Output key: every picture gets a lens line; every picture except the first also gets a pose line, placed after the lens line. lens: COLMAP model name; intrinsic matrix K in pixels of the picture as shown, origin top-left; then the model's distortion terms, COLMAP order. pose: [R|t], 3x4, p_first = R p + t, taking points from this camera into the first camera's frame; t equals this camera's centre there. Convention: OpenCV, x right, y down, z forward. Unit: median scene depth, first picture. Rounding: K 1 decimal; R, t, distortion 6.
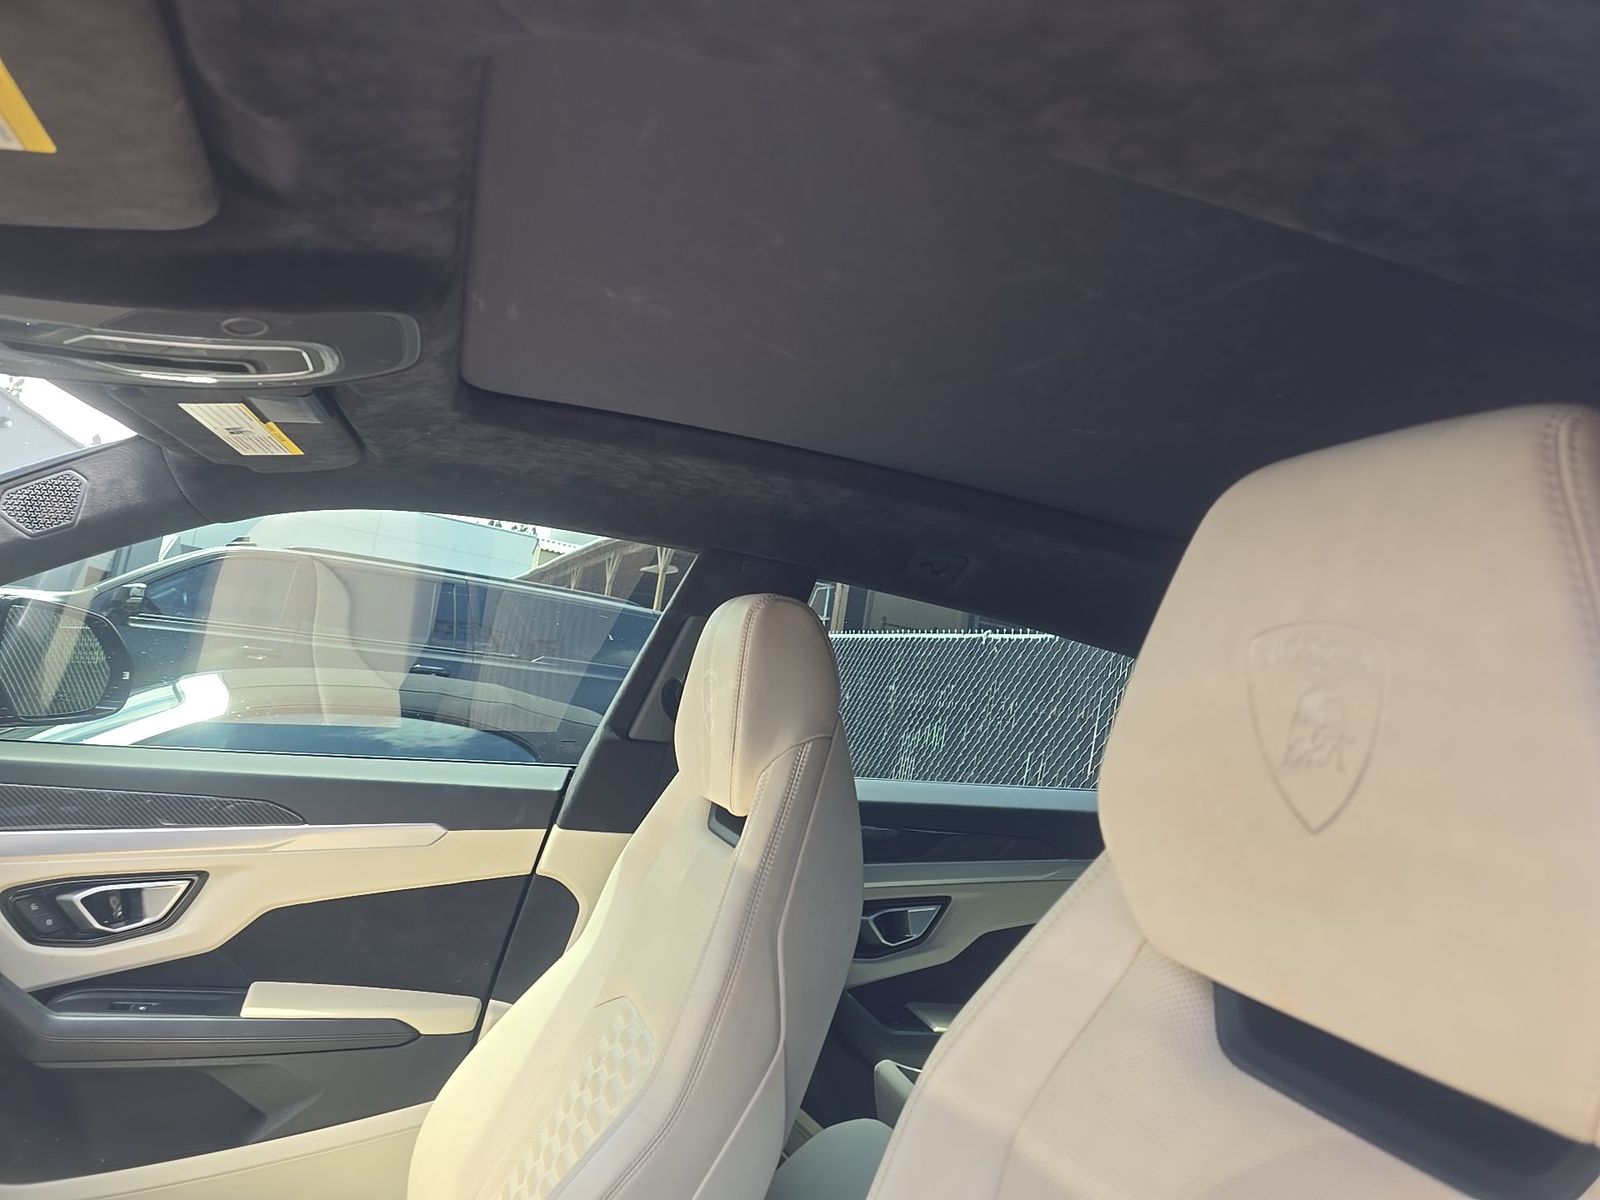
lens RADIAL K [[1103.9, 0, 800.4], [0, 1103.9, 604.4], [0, 0, 1]] dist [0.037009, -0.007381]
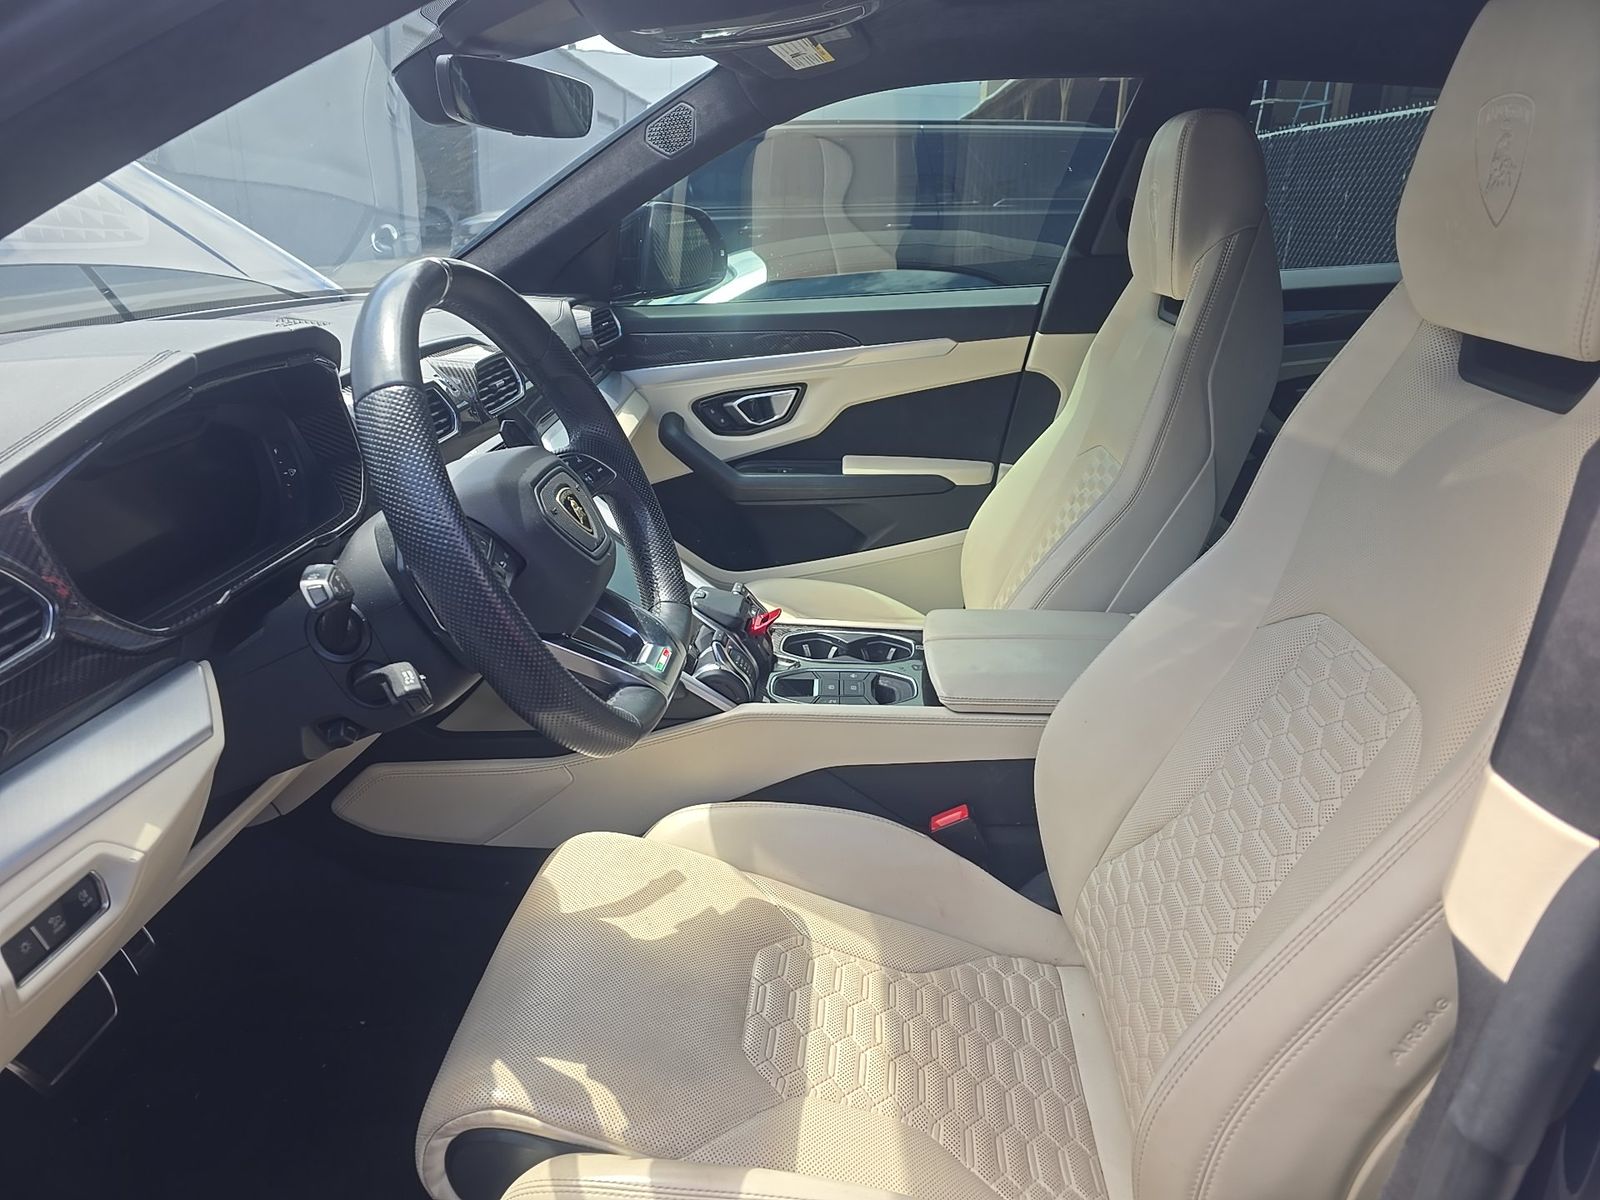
lens RADIAL K [[1103.9, 0, 796.6], [0, 1103.9, 607.1], [0, 0, 1]] dist [0.037009, -0.007381]
pose [[0.912362, 0.002602, -0.409375, 0.057847], [0.158127, 0.920134, 0.358260, -0.014650], [0.377612, -0.391596, 0.839084, -0.342858]]
